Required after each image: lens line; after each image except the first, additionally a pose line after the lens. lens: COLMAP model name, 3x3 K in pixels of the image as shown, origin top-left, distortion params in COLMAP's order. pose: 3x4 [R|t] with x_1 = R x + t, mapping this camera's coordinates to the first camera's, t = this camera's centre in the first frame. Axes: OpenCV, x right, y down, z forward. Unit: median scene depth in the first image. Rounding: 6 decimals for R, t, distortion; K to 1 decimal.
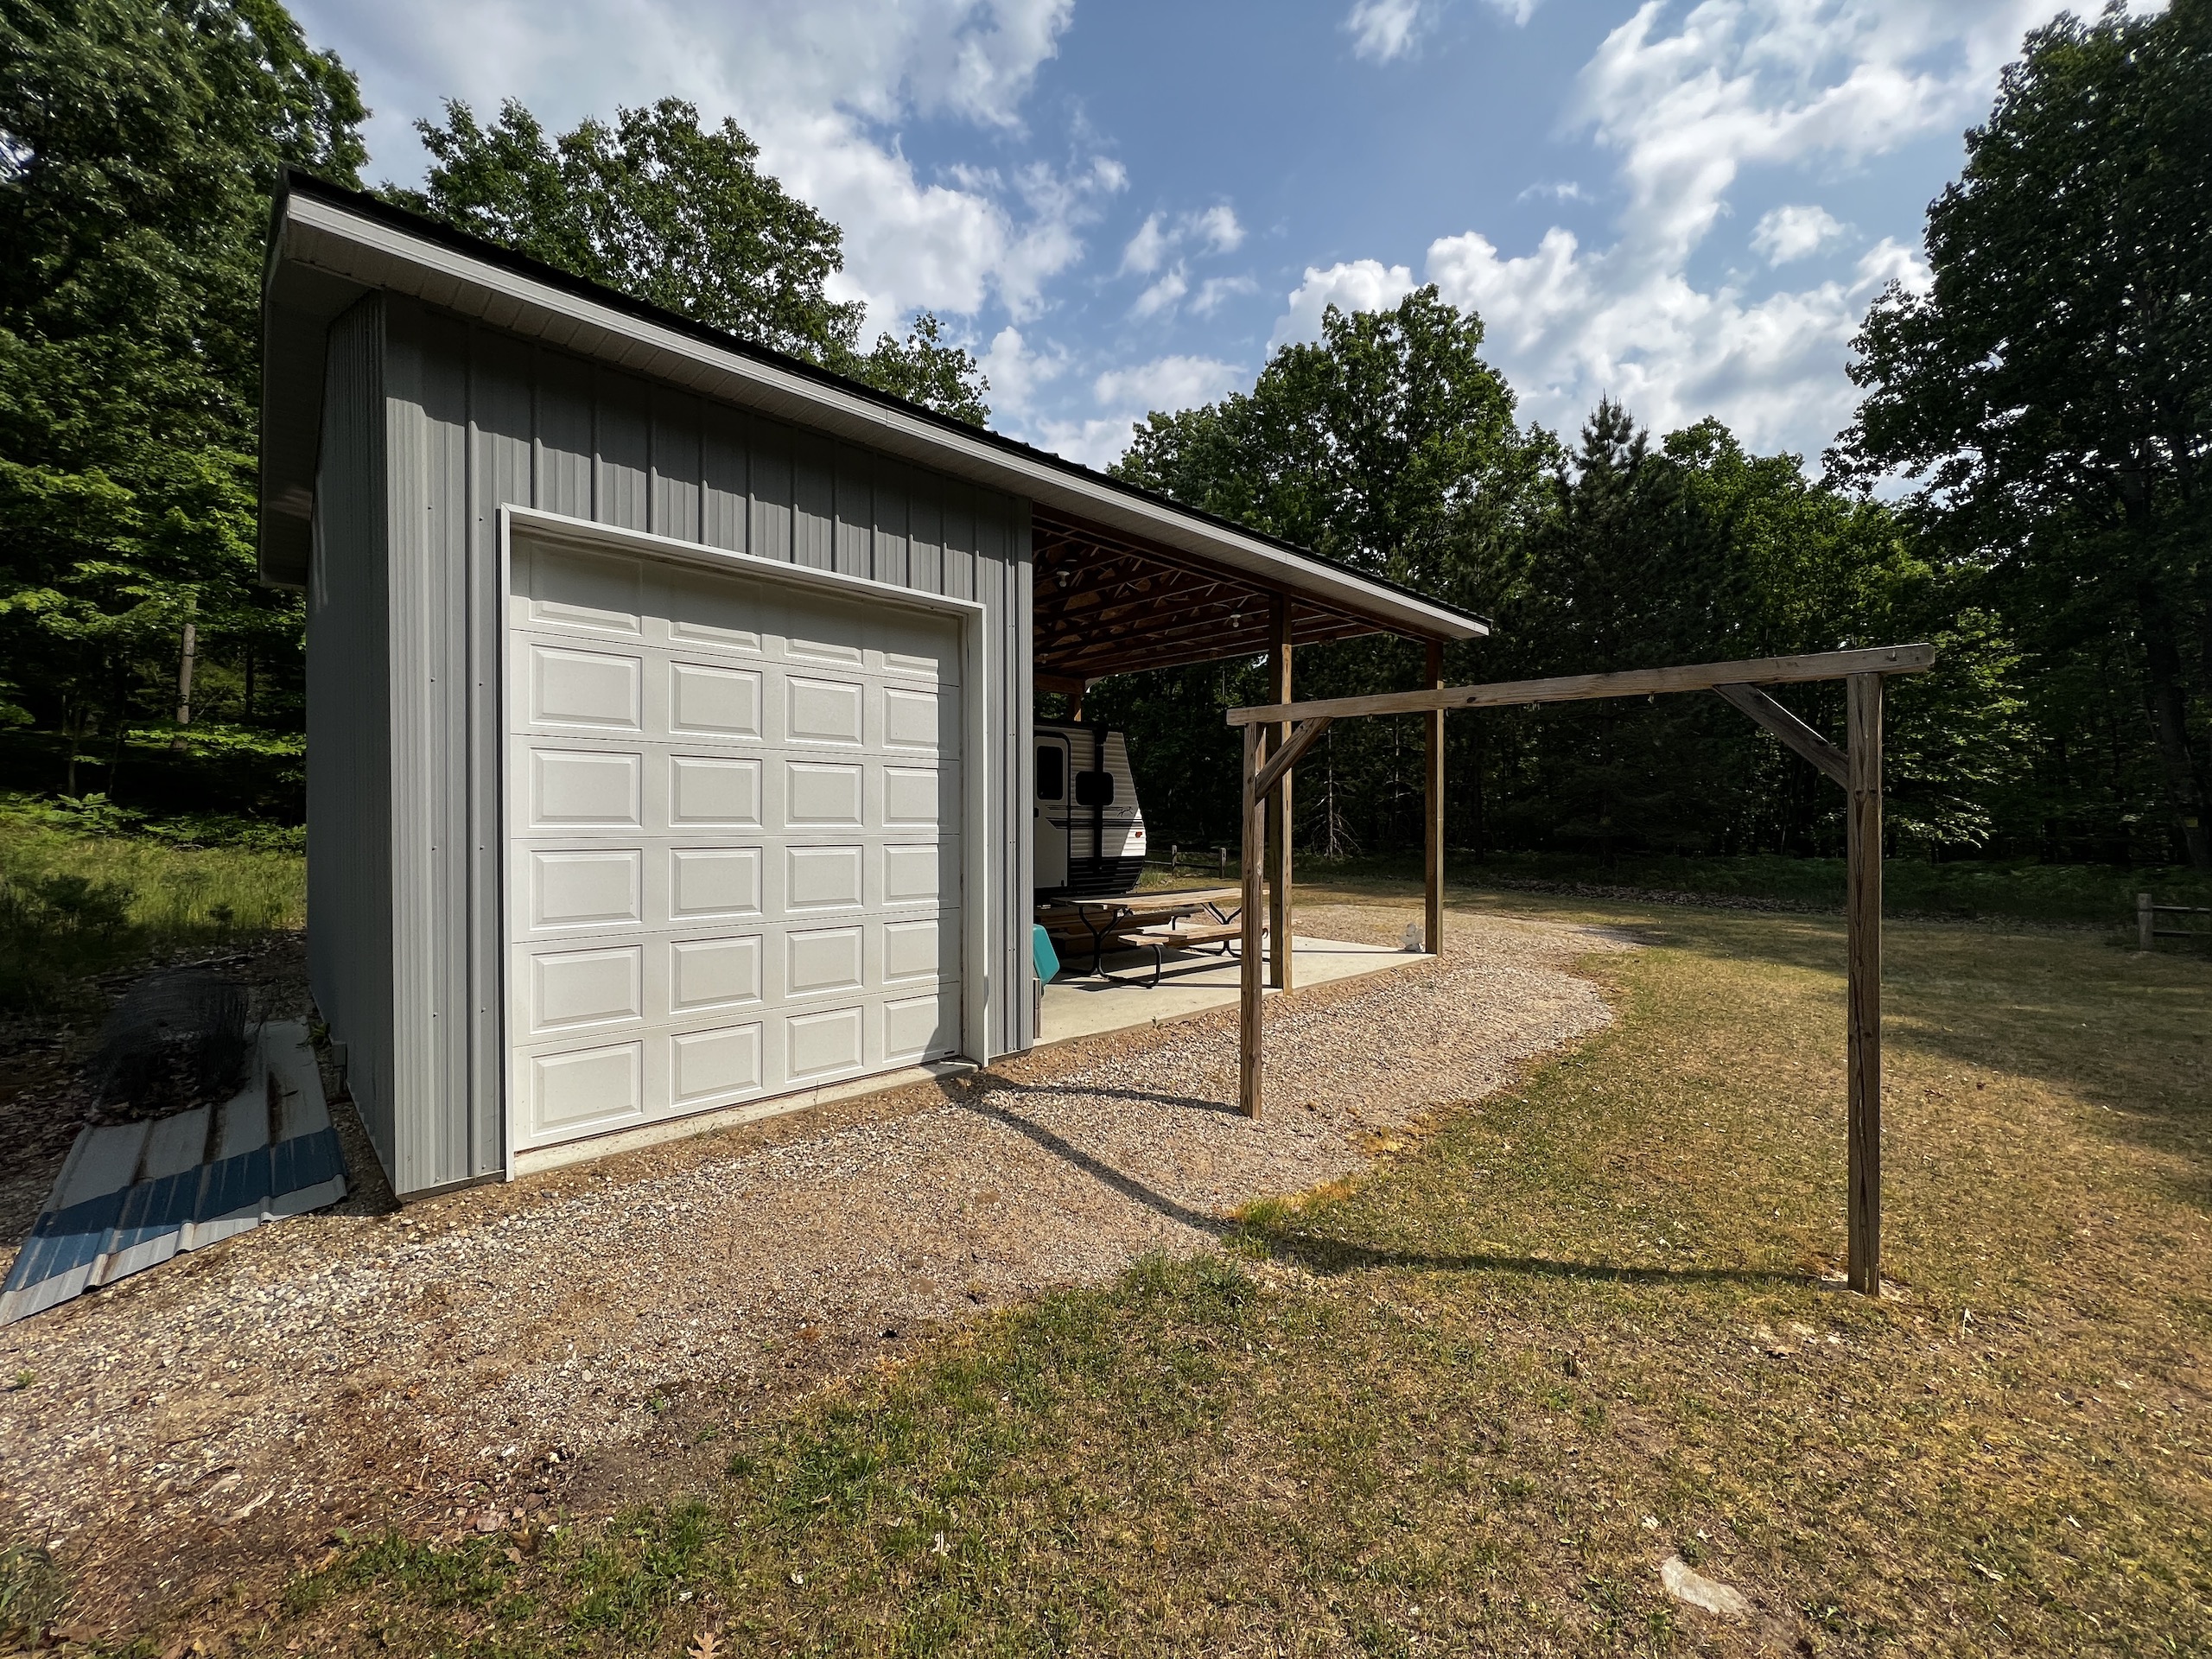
lens RADIAL K [[895.6, 0, 1115.2], [0, 895.6, 831.1], [0, 0, 1]] dist [-0.002110, 0.000700]
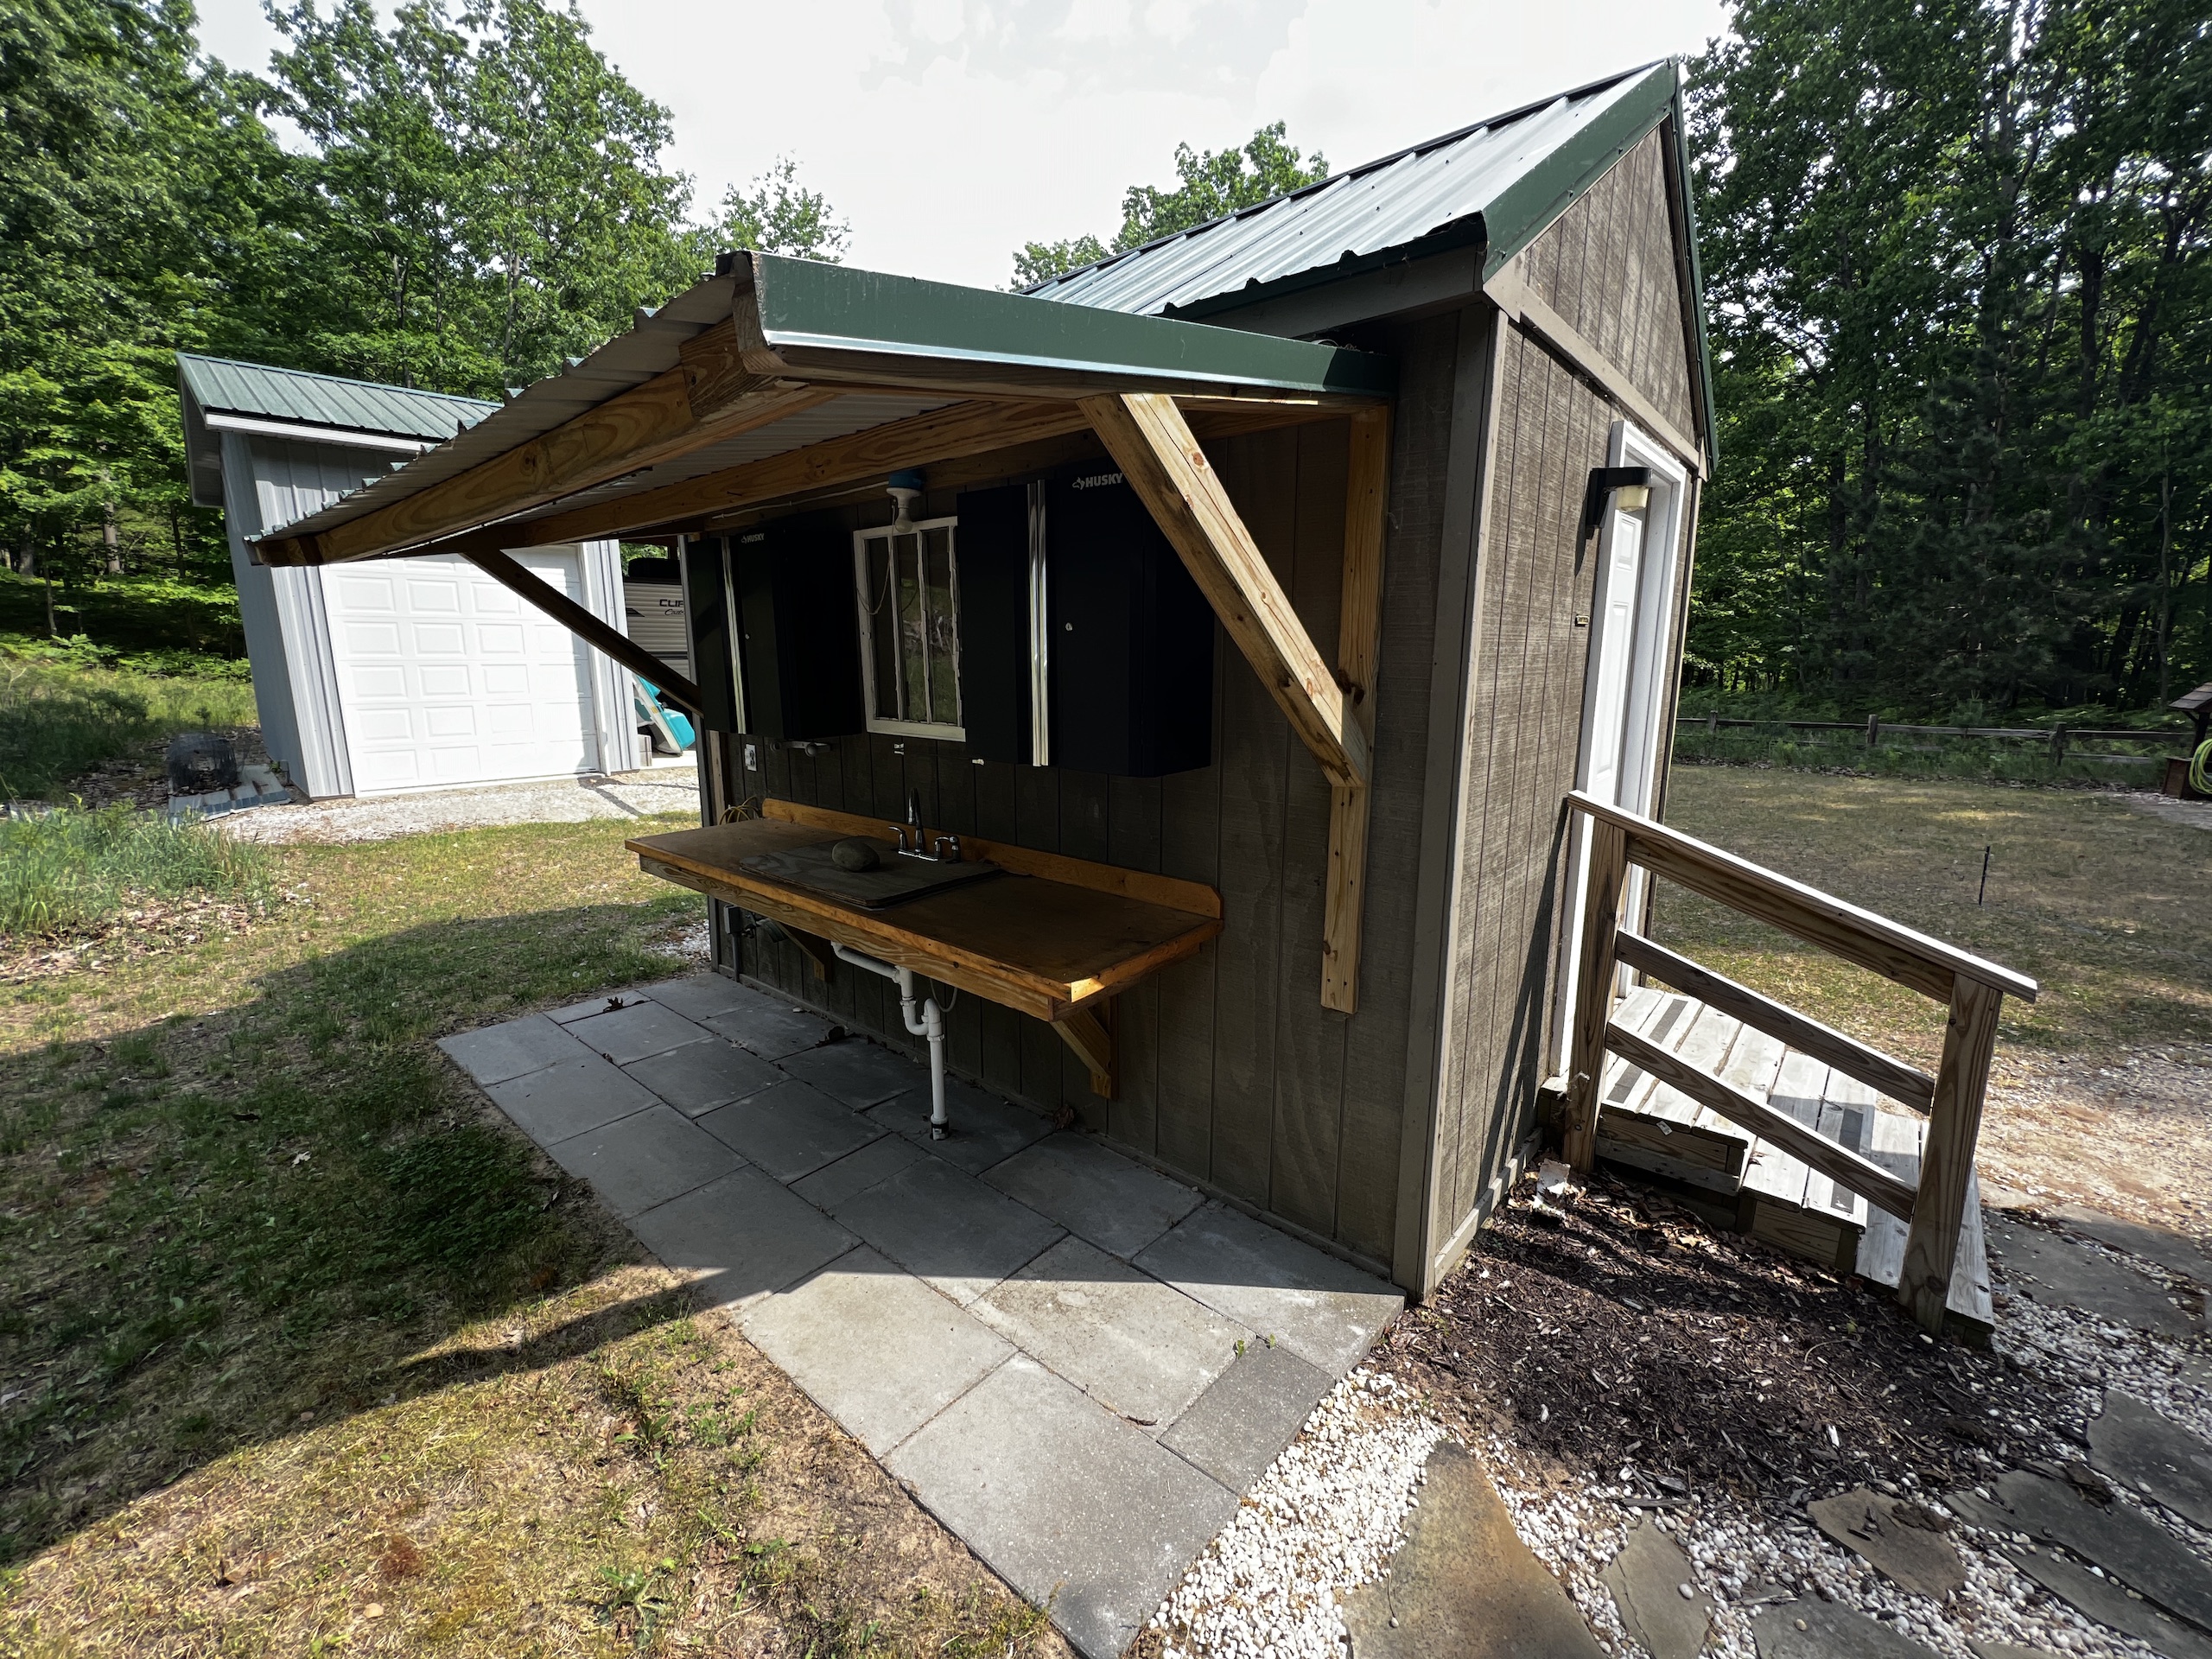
lens RADIAL K [[895.6, 0, 1091.5], [0, 895.6, 822.4], [0, 0, 1]] dist [-0.002110, 0.000700]
pose [[0.999856, -0.005562, 0.016003, 0.312962], [0.002728, 0.985106, 0.171925, 0.007389], [-0.016721, -0.171857, 0.984980, -0.354385]]
